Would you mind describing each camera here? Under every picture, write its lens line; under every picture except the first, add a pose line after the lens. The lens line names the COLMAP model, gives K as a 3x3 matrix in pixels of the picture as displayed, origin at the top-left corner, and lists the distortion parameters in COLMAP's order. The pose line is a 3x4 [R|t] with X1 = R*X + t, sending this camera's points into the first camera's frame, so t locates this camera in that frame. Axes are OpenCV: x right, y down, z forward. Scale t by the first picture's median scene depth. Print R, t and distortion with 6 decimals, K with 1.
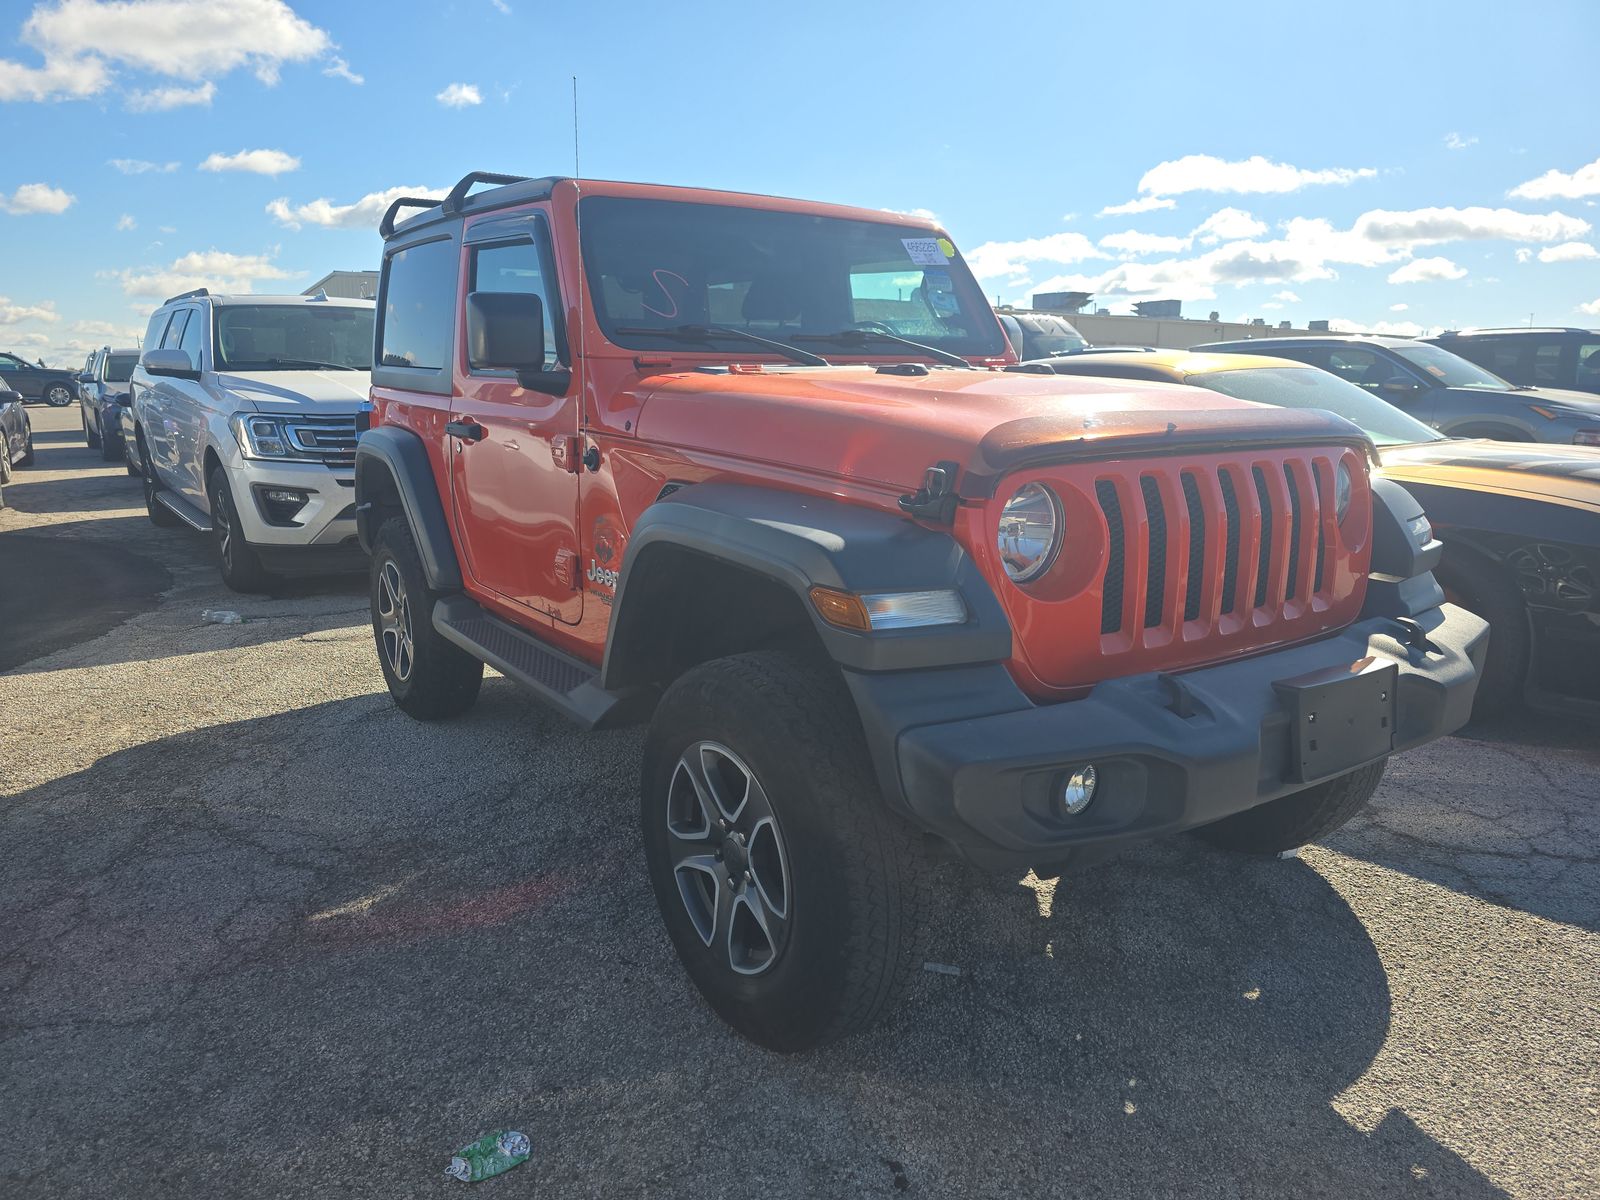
lens RADIAL K [[1075.1, 0, 813.2], [0, 1075.1, 603.0], [0, 0, 1]] dist [0.063461, -0.052495]
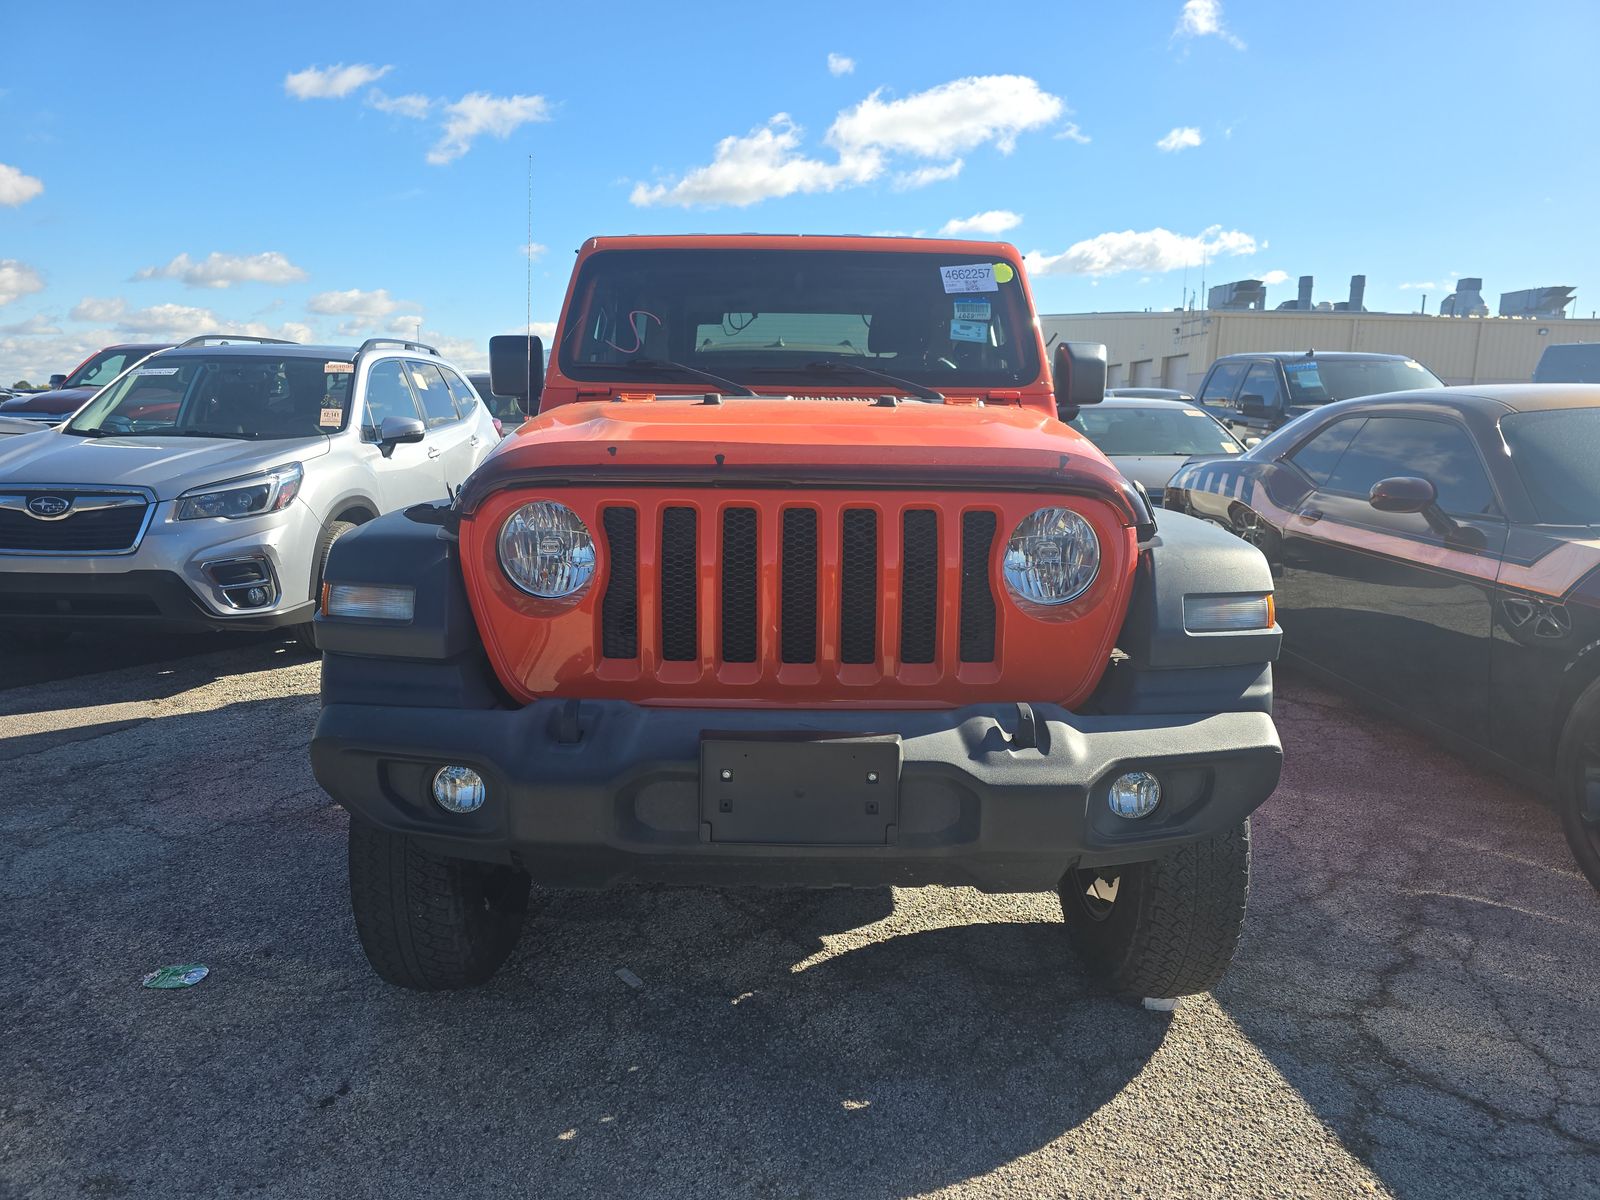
lens RADIAL K [[1075.1, 0, 813.2], [0, 1075.1, 603.0], [0, 0, 1]] dist [0.063461, -0.052495]
pose [[0.825446, 0.110110, -0.553637, 0.699501], [-0.128980, 0.991635, 0.004917, -0.038584], [0.549548, 0.067349, 0.832743, 0.186128]]
